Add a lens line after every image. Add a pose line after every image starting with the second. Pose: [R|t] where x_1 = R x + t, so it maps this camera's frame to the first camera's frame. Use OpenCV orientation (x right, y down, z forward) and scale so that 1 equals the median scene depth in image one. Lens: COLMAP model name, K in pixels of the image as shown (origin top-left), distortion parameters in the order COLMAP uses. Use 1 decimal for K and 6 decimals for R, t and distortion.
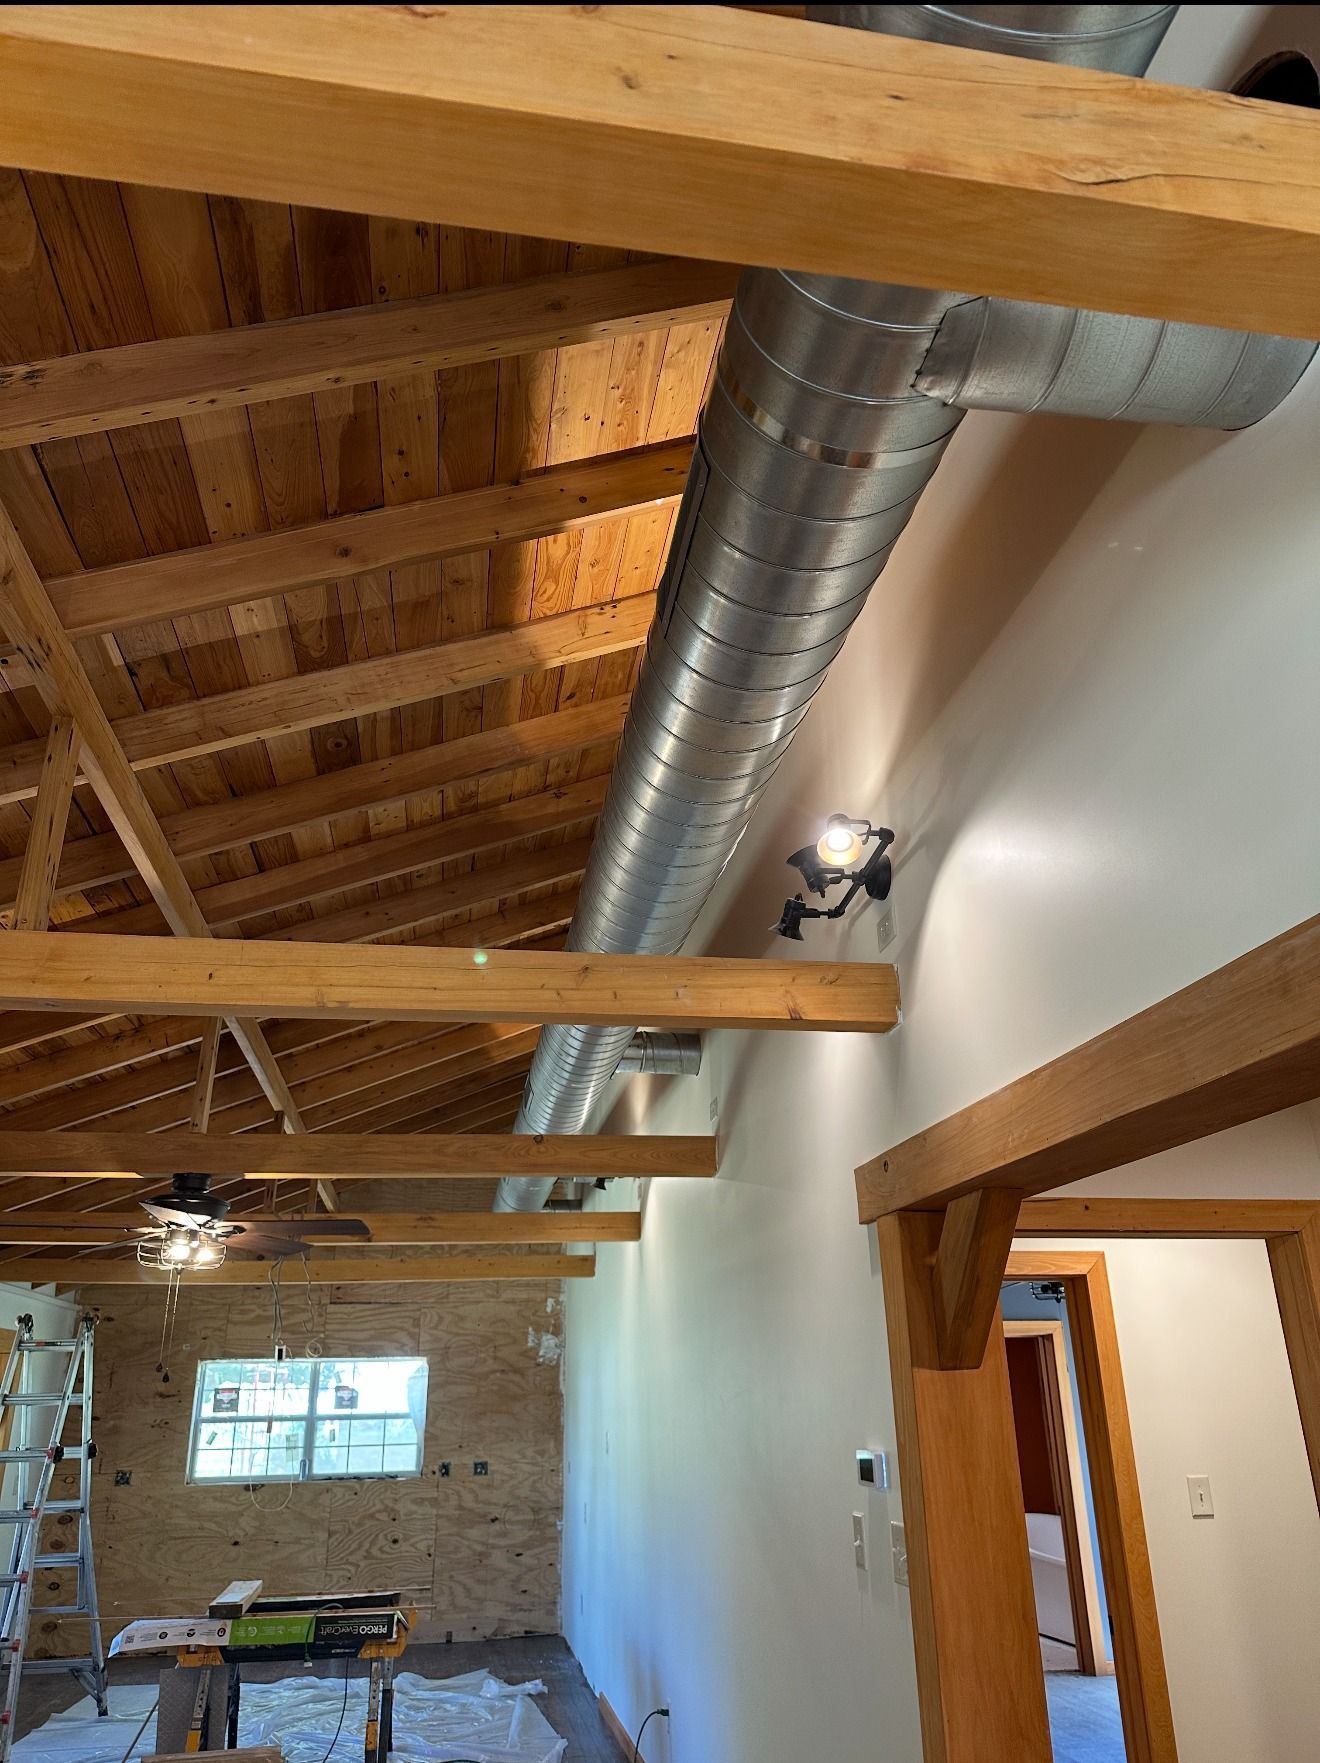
lens RADIAL K [[1212.5, 0, 660.0], [0, 1212.5, 881.5], [0, 0, 1]] dist [0.158958, -0.303813]
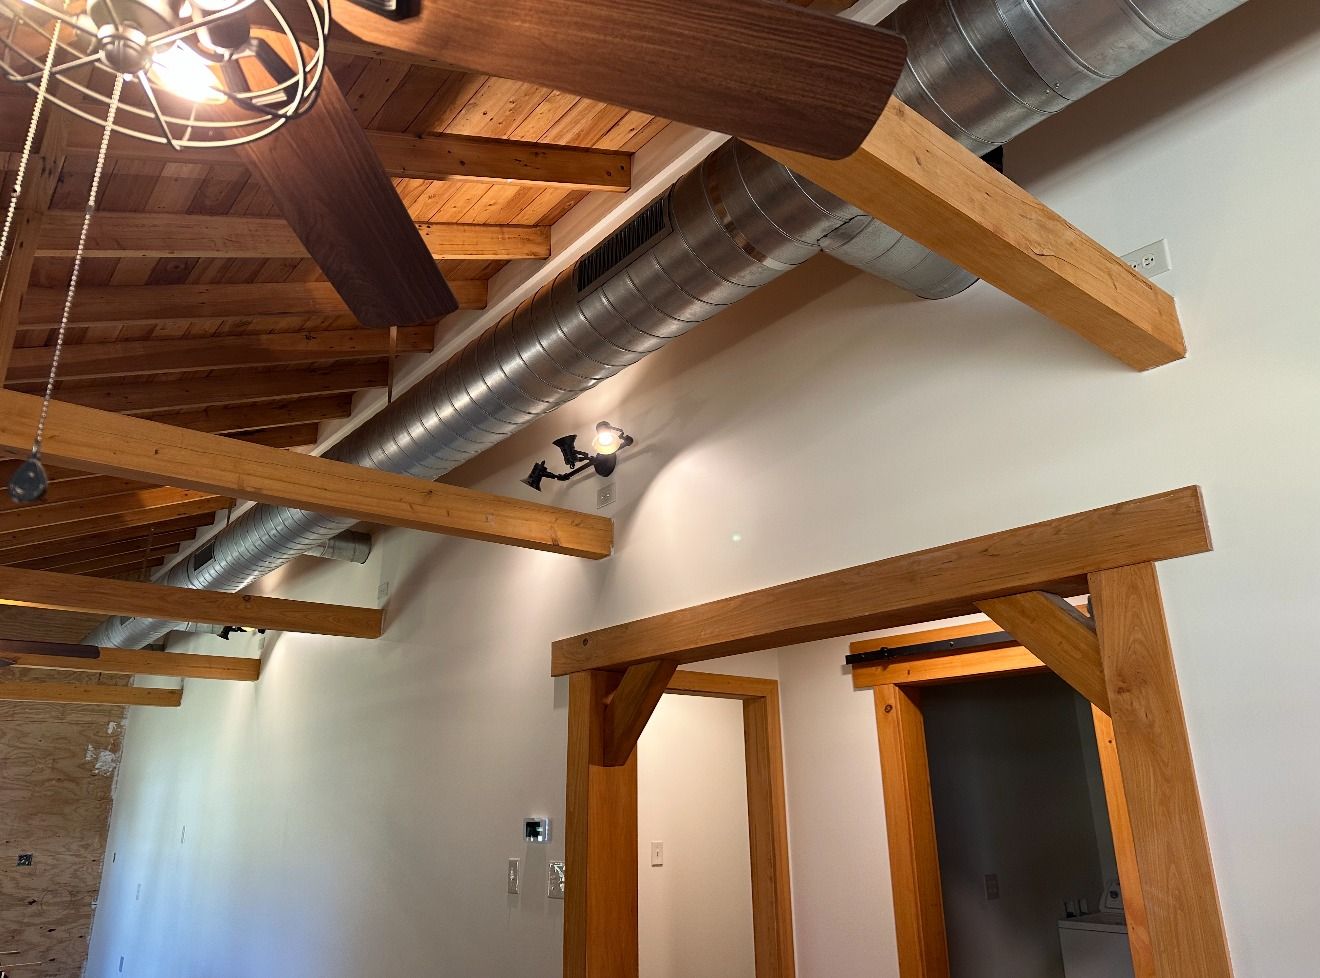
lens RADIAL K [[920.6, 0, 660.9], [0, 920.6, 465.1], [0, 0, 1]] dist [0.051850, -0.046220]
pose [[0.869295, 0.175348, 0.462147, -0.206034], [-0.193130, 0.981132, -0.008985, -0.001703], [-0.455003, -0.081443, 0.886758, -0.059226]]
